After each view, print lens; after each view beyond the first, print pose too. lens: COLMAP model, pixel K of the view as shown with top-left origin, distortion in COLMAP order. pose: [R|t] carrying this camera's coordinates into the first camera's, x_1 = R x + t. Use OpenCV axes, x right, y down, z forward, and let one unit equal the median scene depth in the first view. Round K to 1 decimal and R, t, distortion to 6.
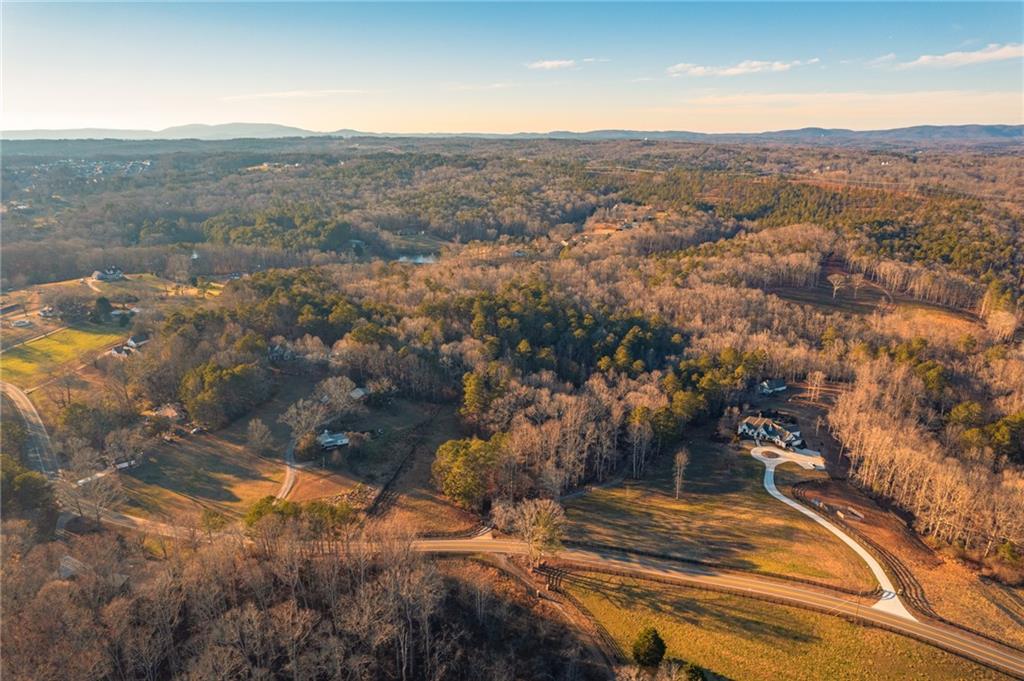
lens RADIAL K [[655.7, 0, 514.2], [0, 655.7, 355.5], [0, 0, 1]] dist [-0.081823, 0.072959]
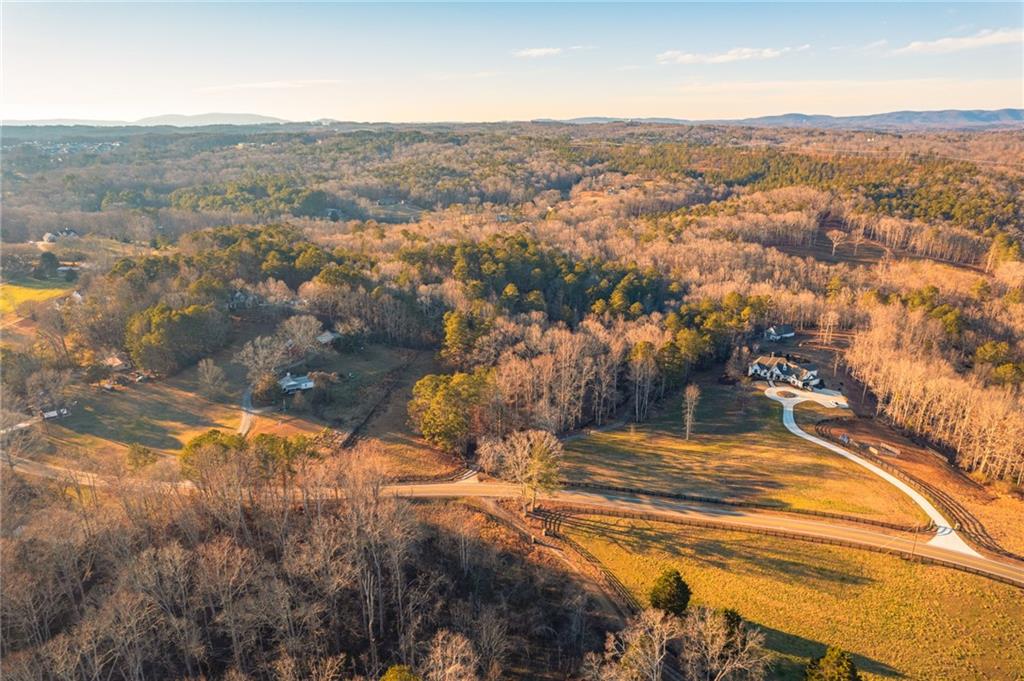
lens RADIAL K [[655.7, 0, 514.2], [0, 655.7, 355.5], [0, 0, 1]] dist [-0.081823, 0.072959]
pose [[0.999636, -0.014728, 0.022617, -0.002351], [0.014400, 0.999790, 0.014573, 0.070699], [-0.022827, -0.014242, 0.999638, 0.096498]]
